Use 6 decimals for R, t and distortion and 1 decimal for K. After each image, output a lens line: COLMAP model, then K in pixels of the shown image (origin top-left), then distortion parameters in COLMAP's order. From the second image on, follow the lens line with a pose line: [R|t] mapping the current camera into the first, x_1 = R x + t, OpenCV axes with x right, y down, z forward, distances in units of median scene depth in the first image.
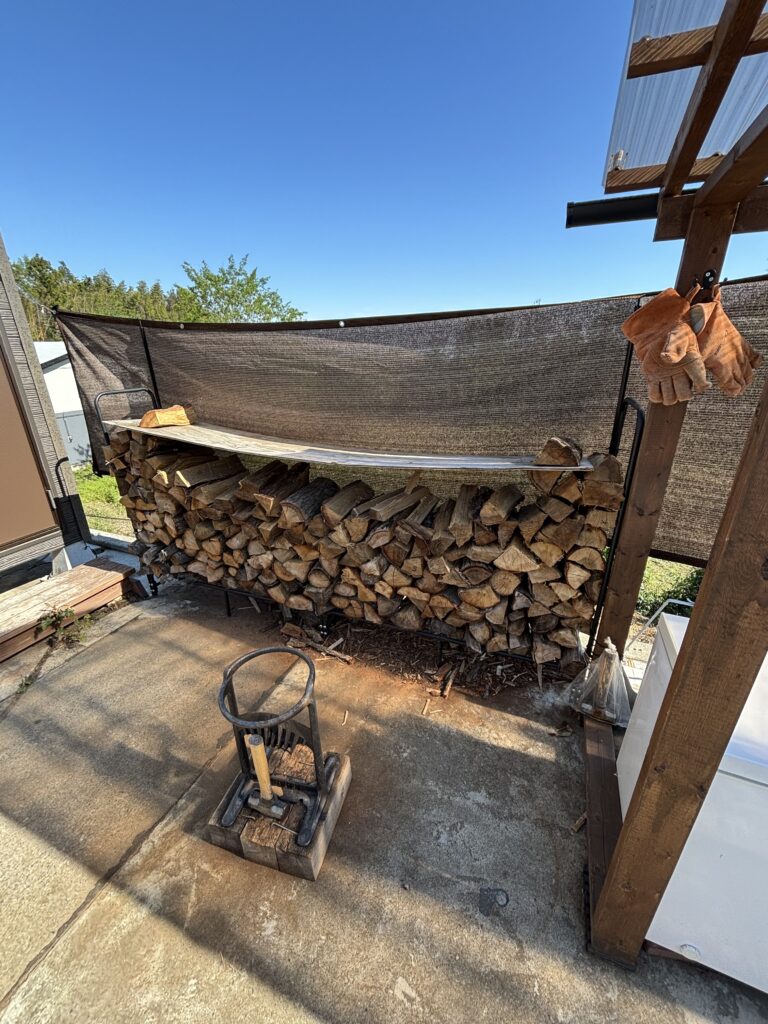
lens RADIAL K [[411.2, 0, 384.8], [0, 411.2, 514.9], [0, 0, 1]] dist [-0.004044, -0.000637]
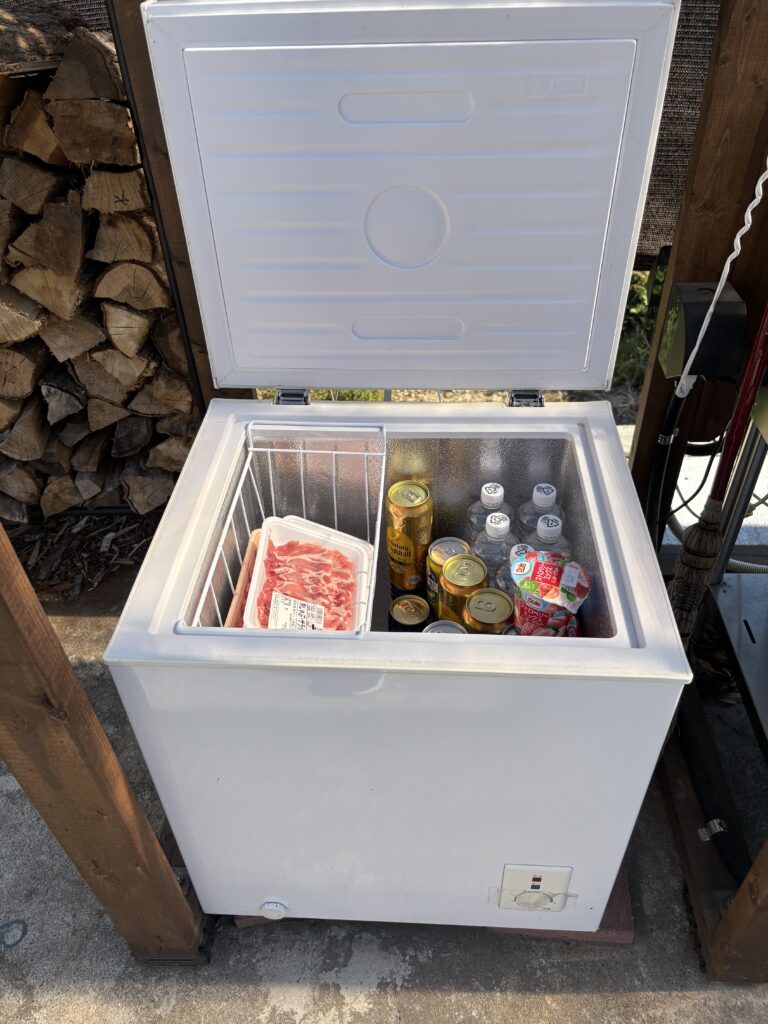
lens RADIAL K [[785.2, 0, 385.6], [0, 785.2, 512.8], [0, 0, 1]] dist [-0.002817, -0.008809]
pose [[0.940005, -0.240117, 0.242351, 0.464127], [0.149620, 0.928566, 0.339674, 0.080444], [-0.306601, -0.283035, 0.908783, 0.022609]]
